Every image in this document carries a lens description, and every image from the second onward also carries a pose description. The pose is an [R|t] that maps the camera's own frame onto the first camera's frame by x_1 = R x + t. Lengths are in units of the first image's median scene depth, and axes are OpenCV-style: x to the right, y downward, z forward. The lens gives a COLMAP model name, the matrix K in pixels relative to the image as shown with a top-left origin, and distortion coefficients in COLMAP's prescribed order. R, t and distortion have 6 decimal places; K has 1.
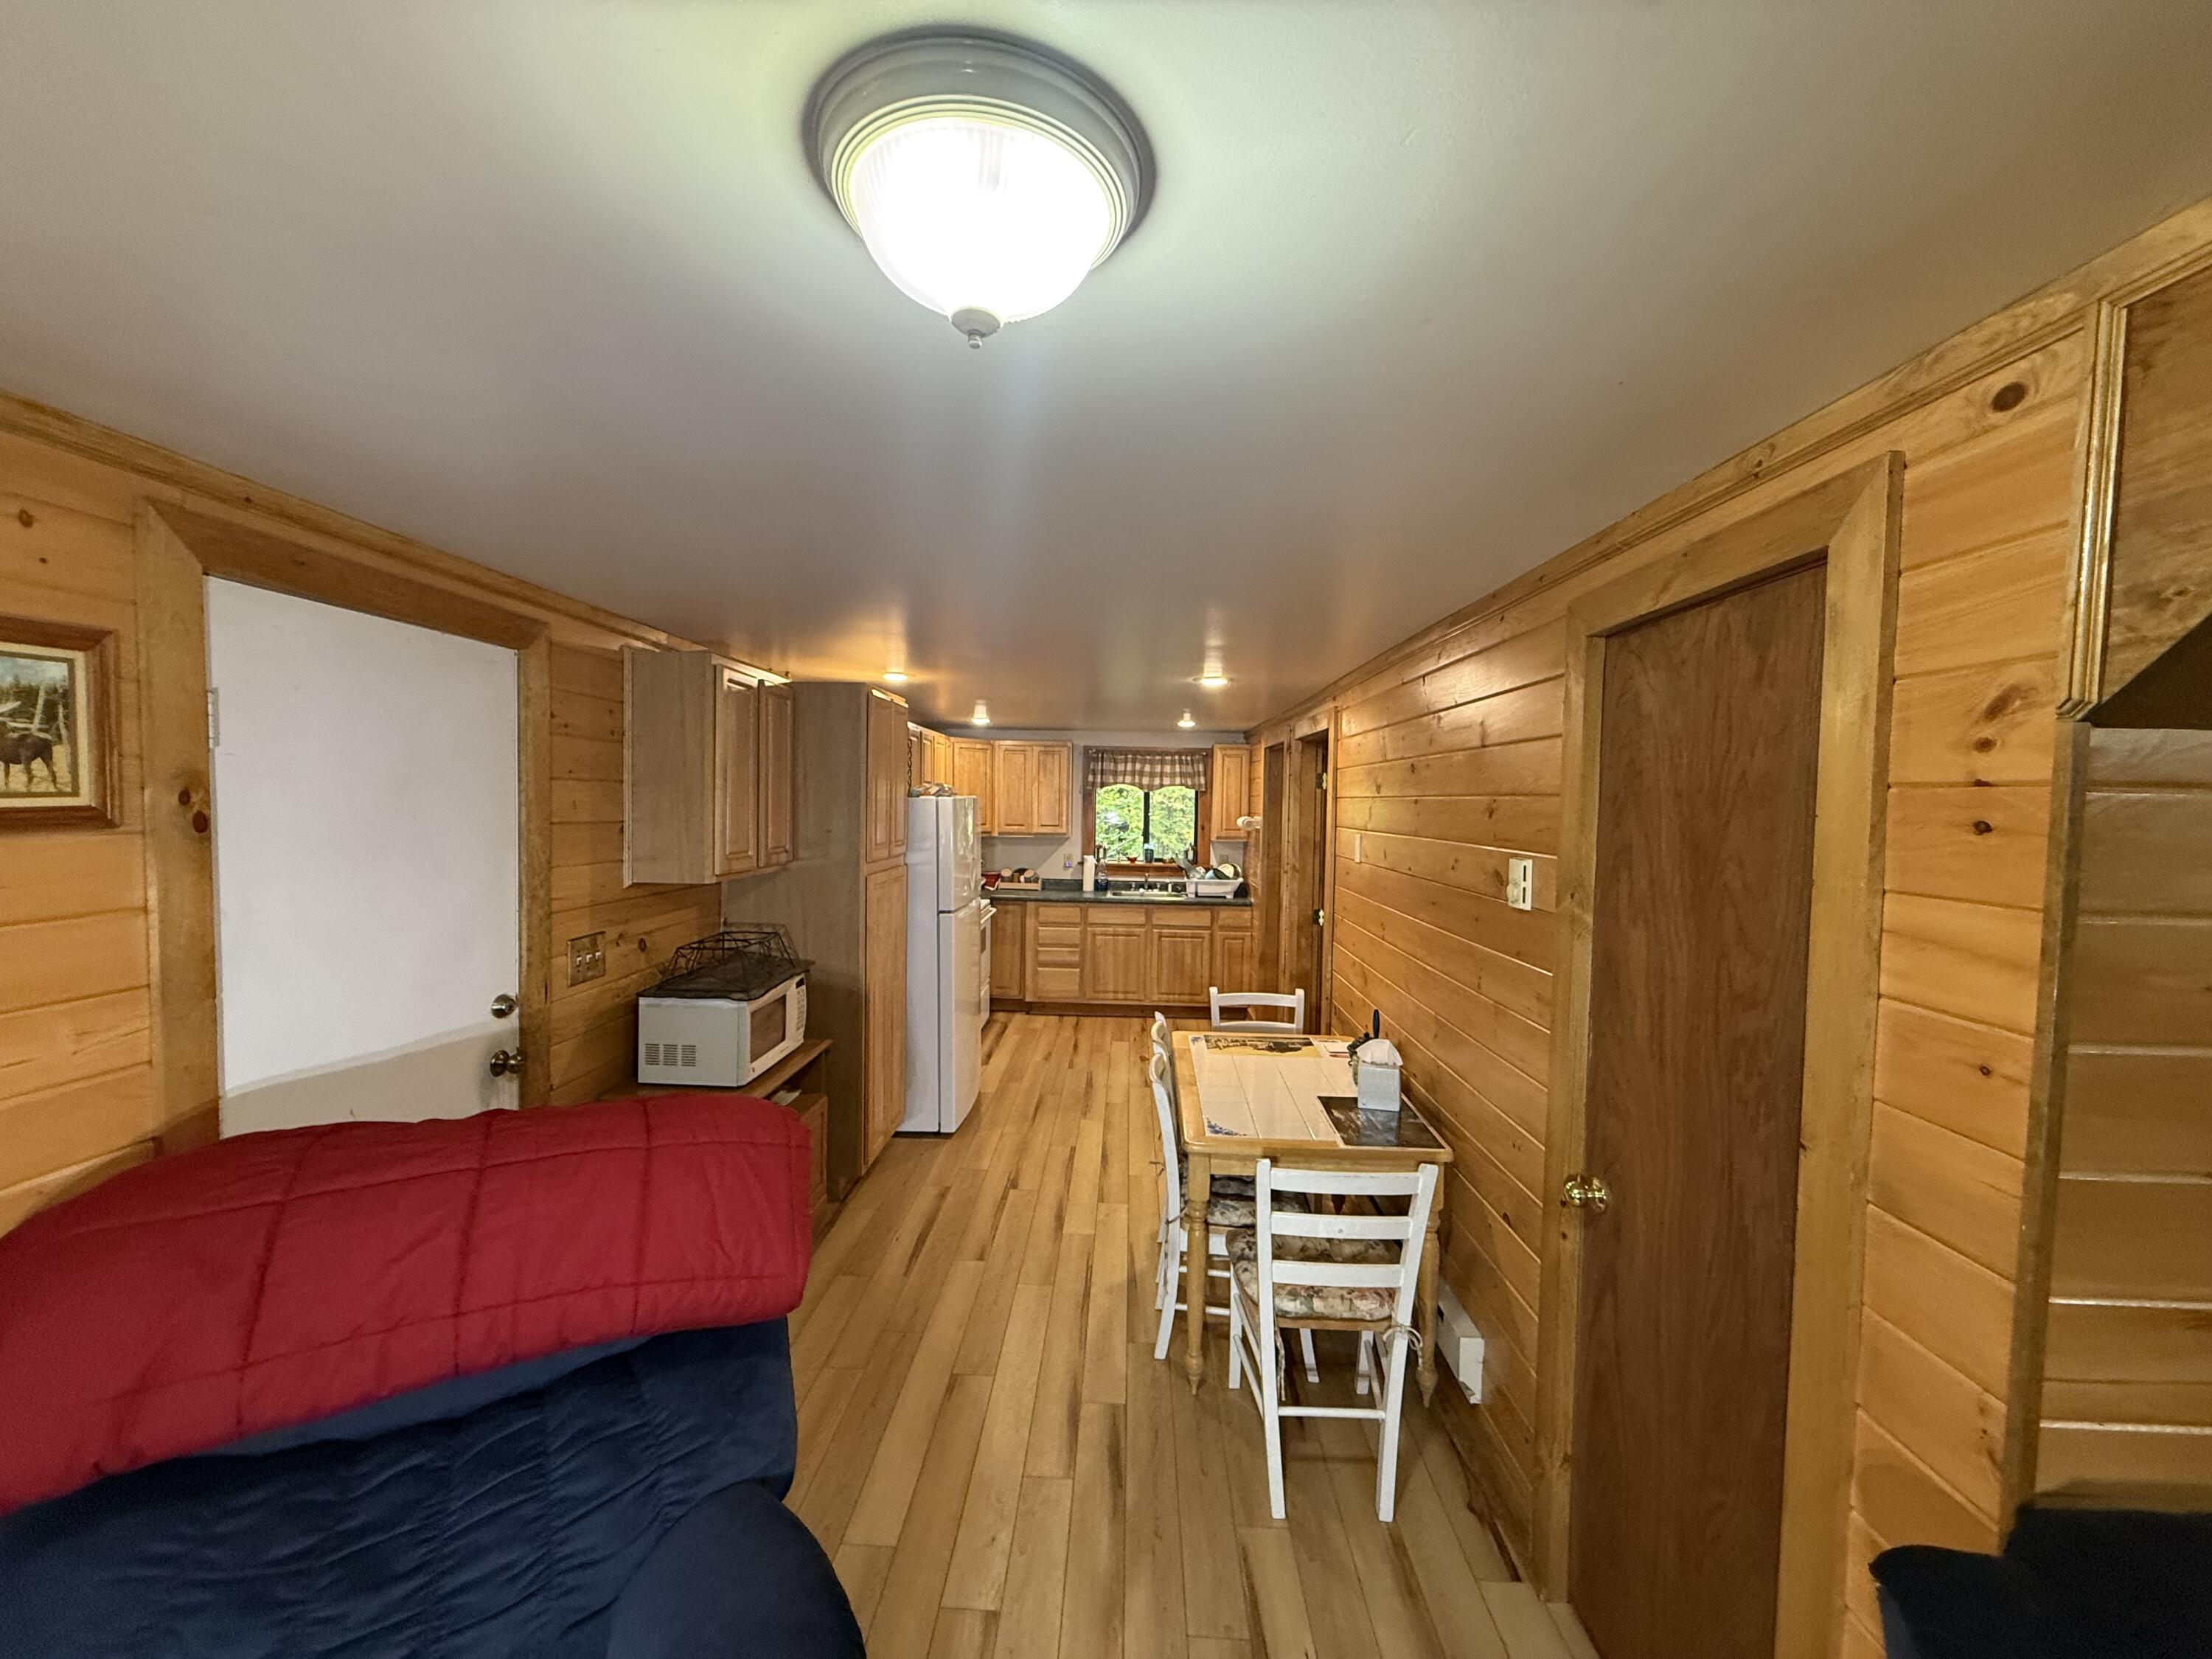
lens RADIAL K [[874.7, 0, 1106.2], [0, 874.7, 839.0], [0, 0, 1]] dist [0.003065, -0.000152]
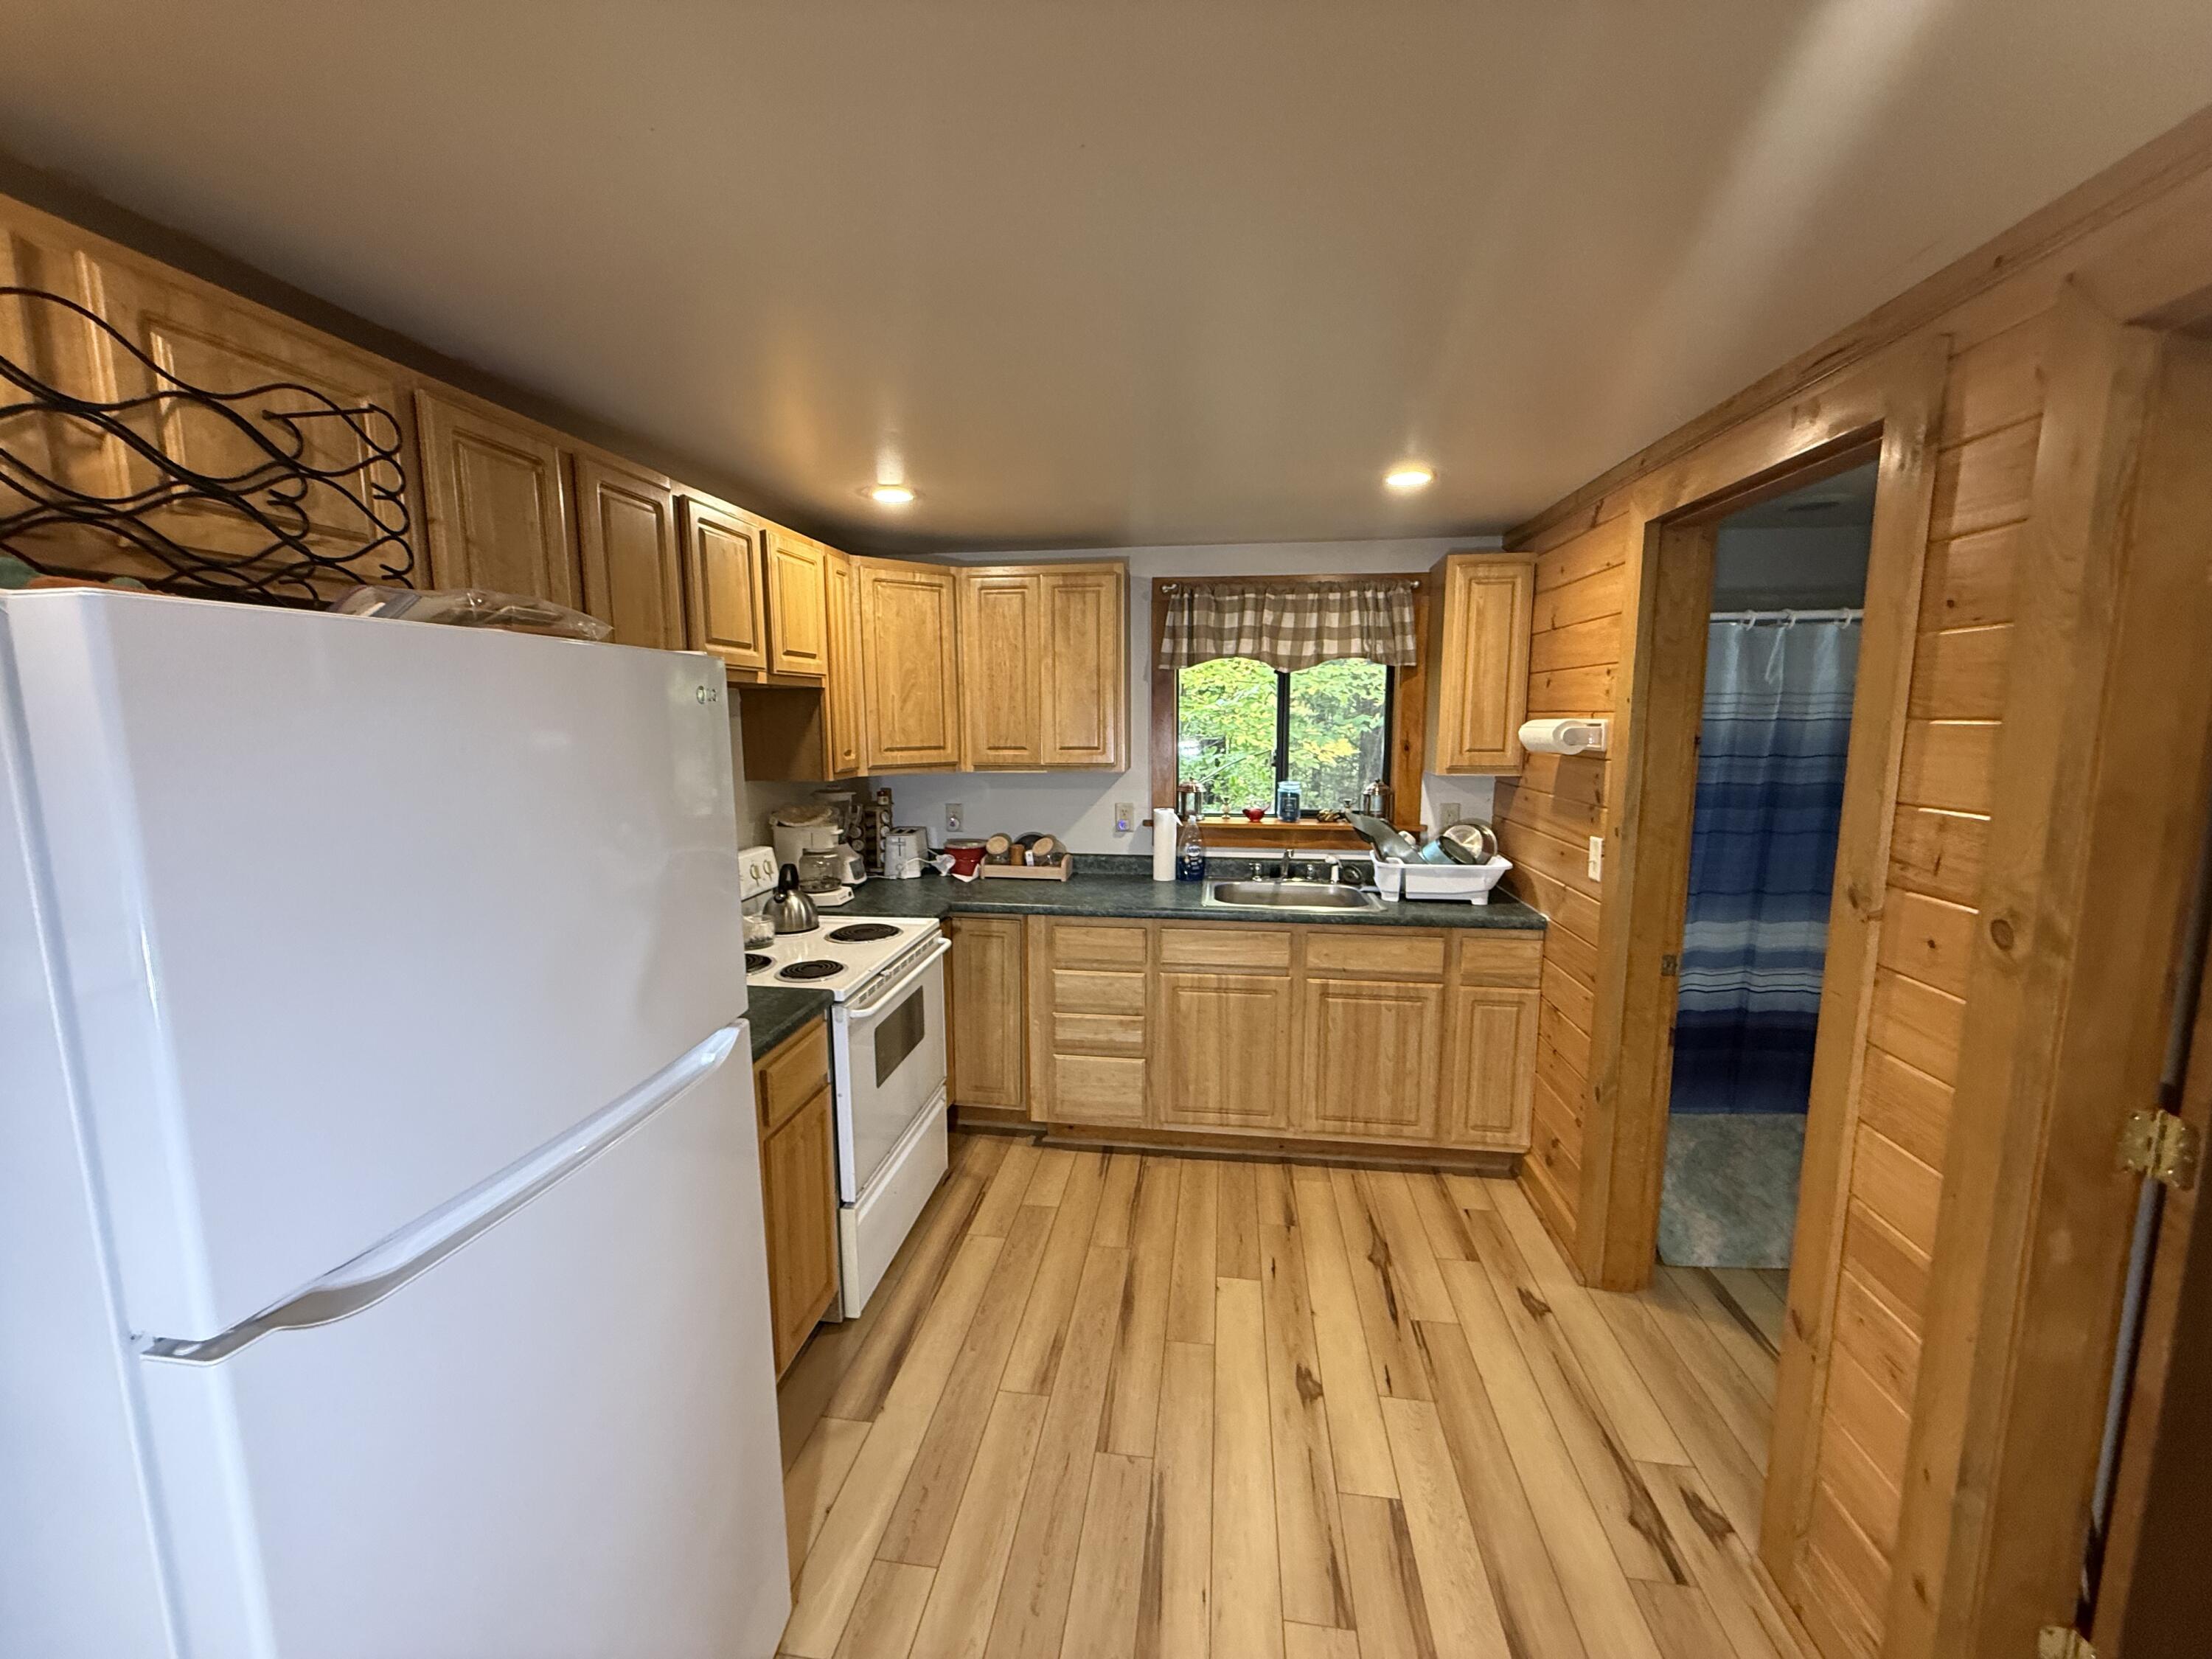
lens RADIAL K [[874.7, 0, 1100.3], [0, 874.7, 827.6], [0, 0, 1]] dist [0.003065, -0.000152]
pose [[0.993276, -0.005989, -0.115615, 0.000677], [0.017061, 0.995330, 0.095008, -0.017171], [0.114506, -0.096342, 0.988740, 0.523426]]
